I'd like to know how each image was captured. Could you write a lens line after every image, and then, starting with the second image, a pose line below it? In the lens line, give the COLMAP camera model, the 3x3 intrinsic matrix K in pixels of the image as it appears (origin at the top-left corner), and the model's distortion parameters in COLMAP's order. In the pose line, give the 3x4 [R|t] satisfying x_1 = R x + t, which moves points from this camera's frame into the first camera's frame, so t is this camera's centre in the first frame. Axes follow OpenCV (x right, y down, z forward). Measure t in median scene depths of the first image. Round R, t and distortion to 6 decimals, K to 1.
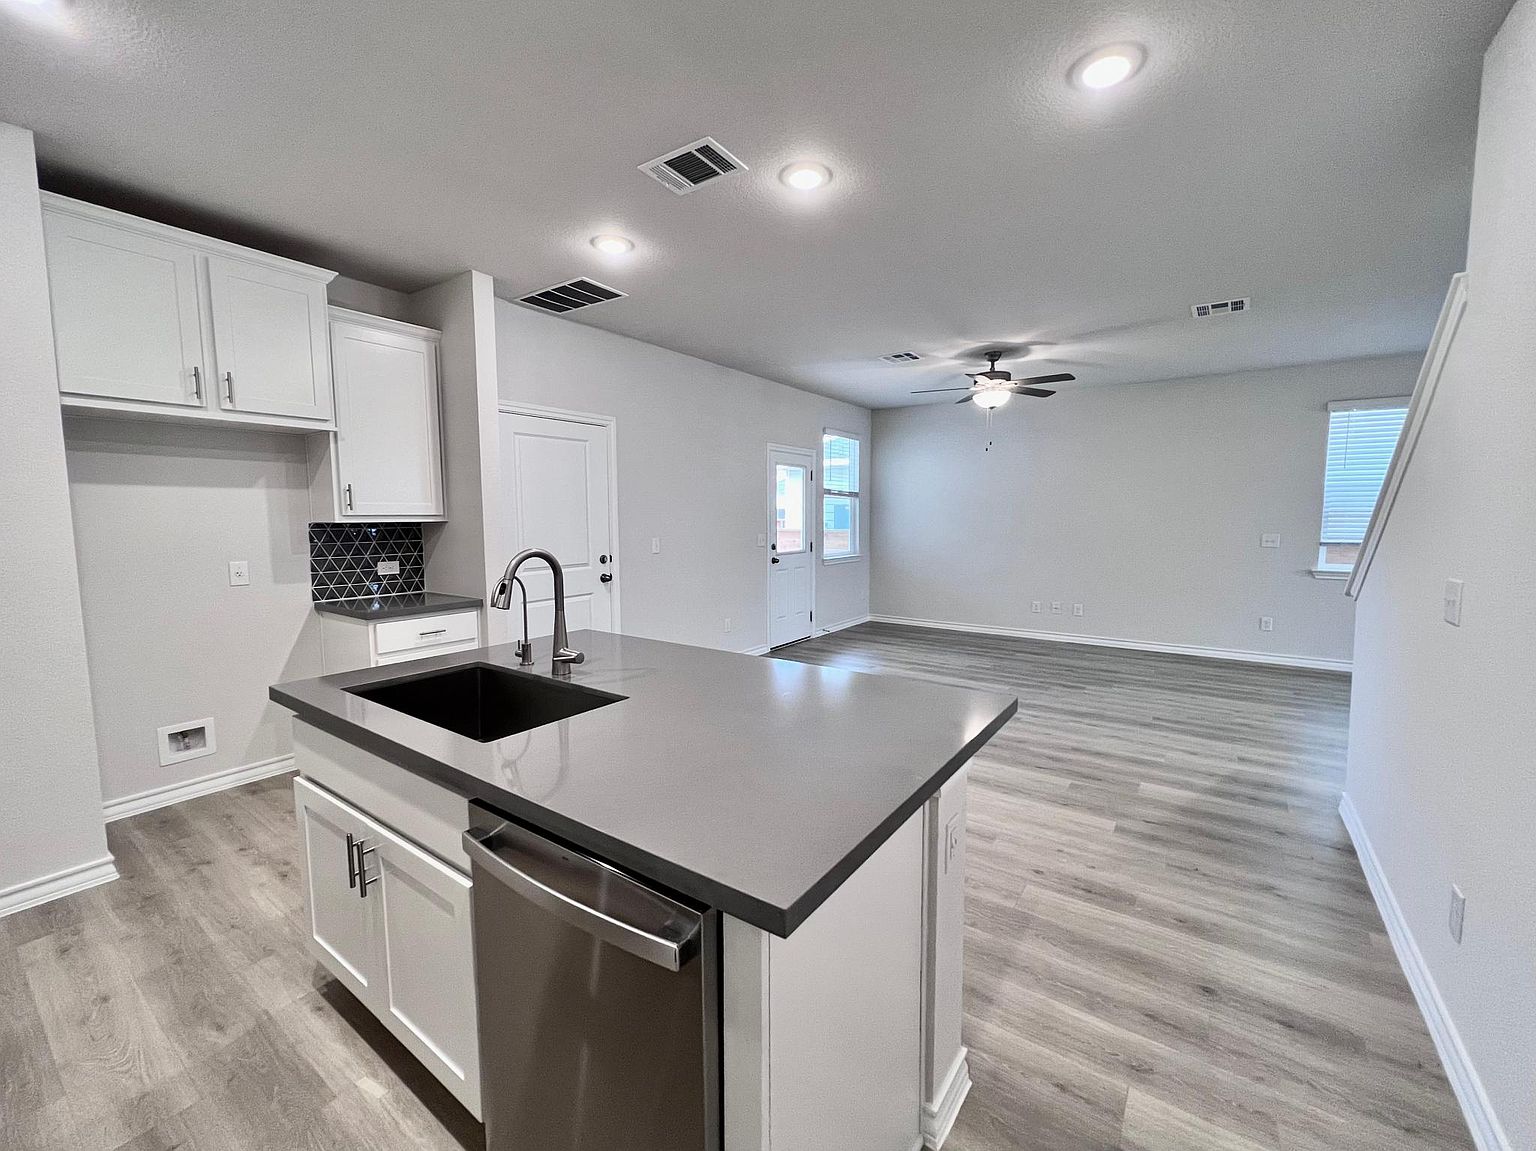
lens RADIAL K [[632.5, 0, 764.8], [0, 632.5, 572.3], [0, 0, 1]] dist [0.000041, 0.000025]
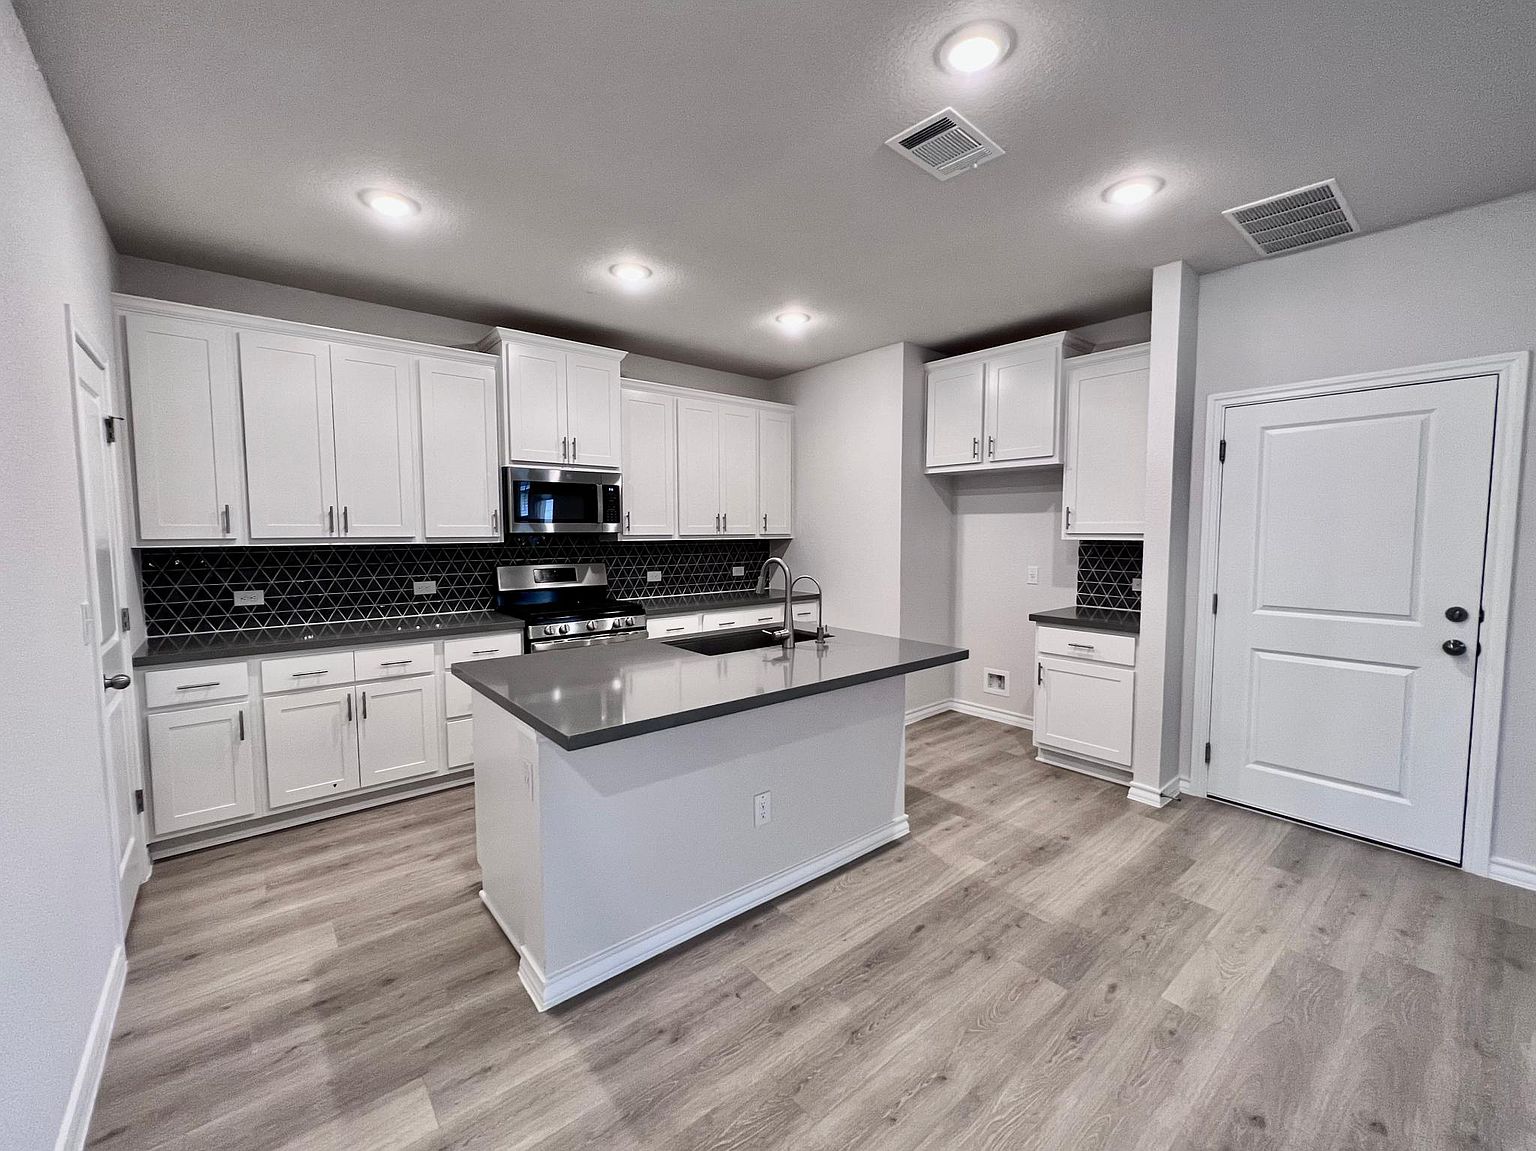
lens RADIAL K [[632.5, 0, 767.1], [0, 632.5, 576.3], [0, 0, 1]] dist [0.000041, 0.000025]
pose [[-0.256400, 0.072737, -0.963830, 0.587977], [-0.087110, 0.991368, 0.097988, -0.074044], [0.962637, 0.109084, -0.247851, 0.727358]]
